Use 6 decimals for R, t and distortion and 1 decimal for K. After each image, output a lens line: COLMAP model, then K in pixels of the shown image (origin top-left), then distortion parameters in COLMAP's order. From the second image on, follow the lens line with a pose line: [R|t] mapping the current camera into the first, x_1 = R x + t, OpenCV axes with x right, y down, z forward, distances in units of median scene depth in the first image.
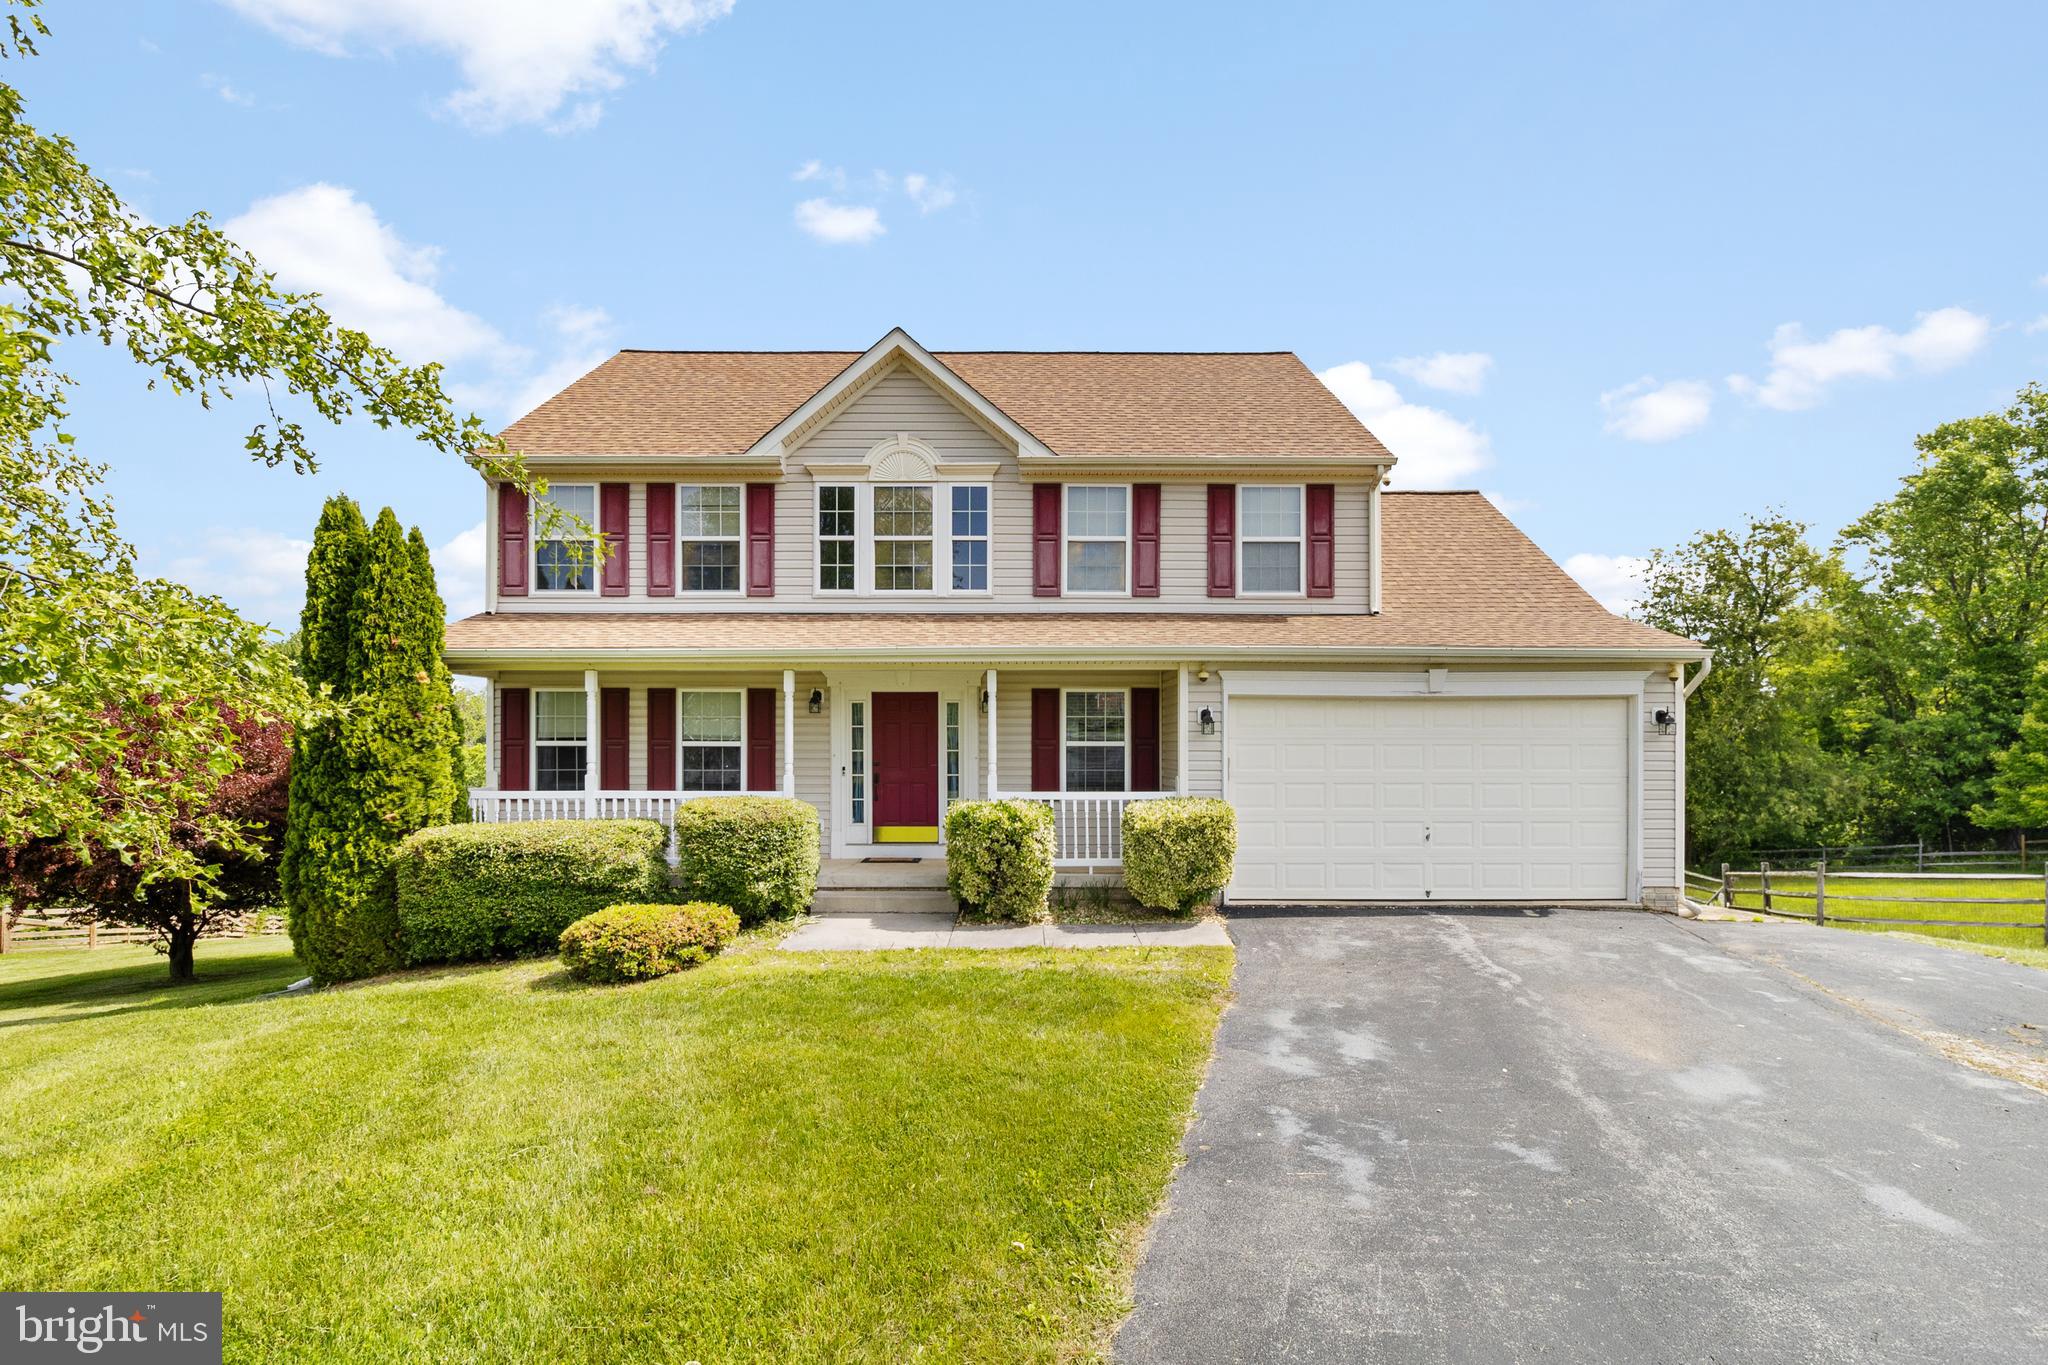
lens RADIAL K [[984.4, 0, 1022.1], [0, 984.4, 792.3], [0, 0, 1]] dist [0.001312, 0.000409]
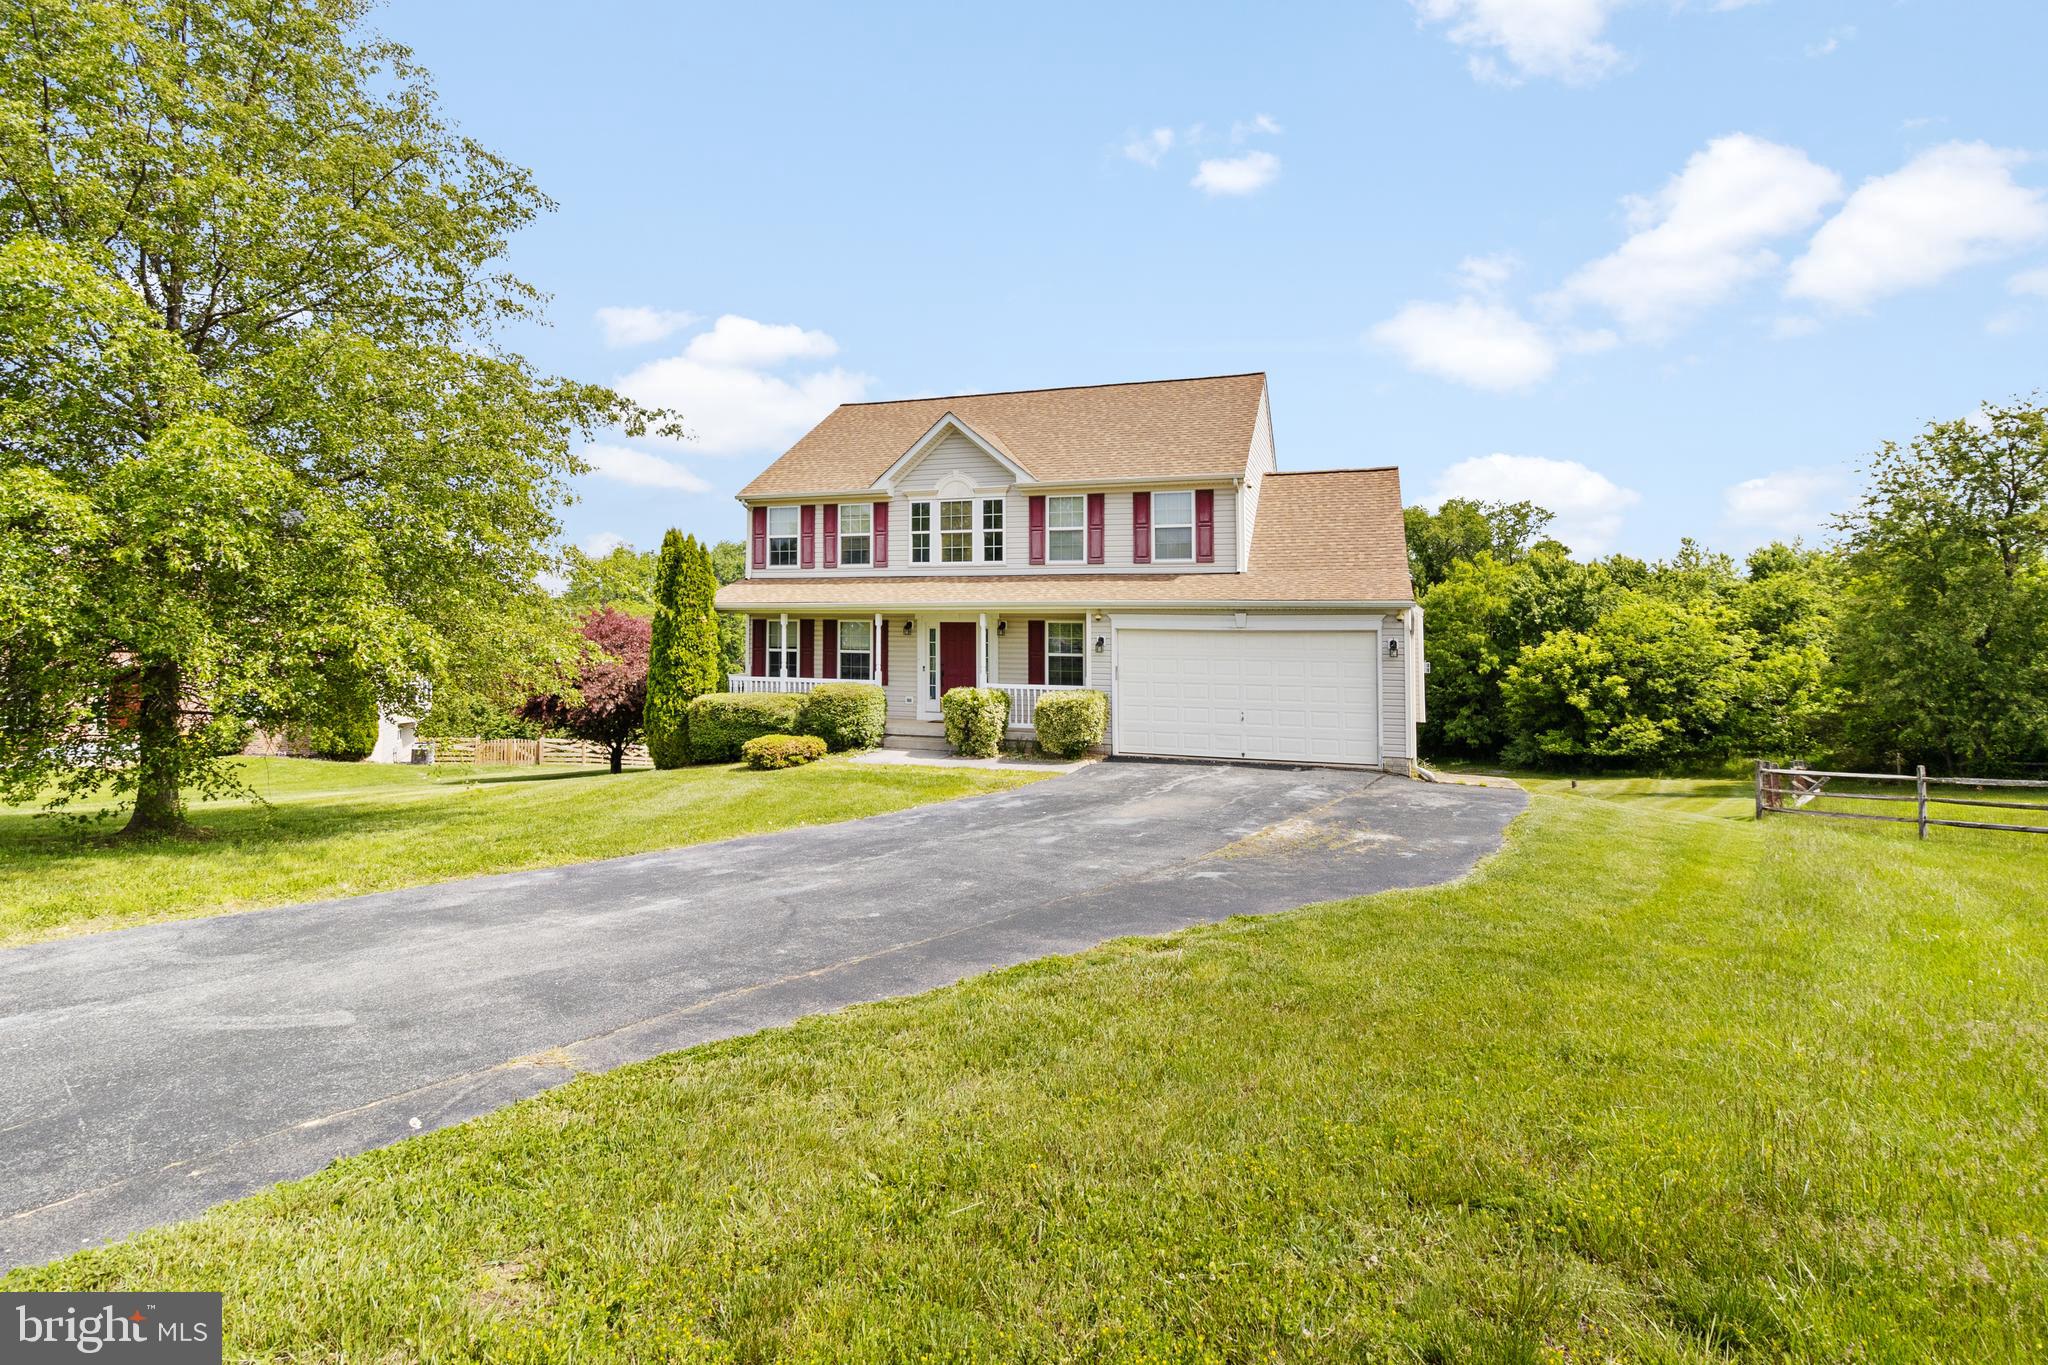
lens RADIAL K [[948.4, 0, 1024.0], [0, 948.4, 682.5], [0, 0, 1]] dist [-0.001188, -0.000204]
pose [[0.945230, 0.024502, -0.325485, 0.526912], [-0.021721, 0.999690, 0.012175, -0.021623], [0.325683, -0.004439, 0.945469, -0.503882]]
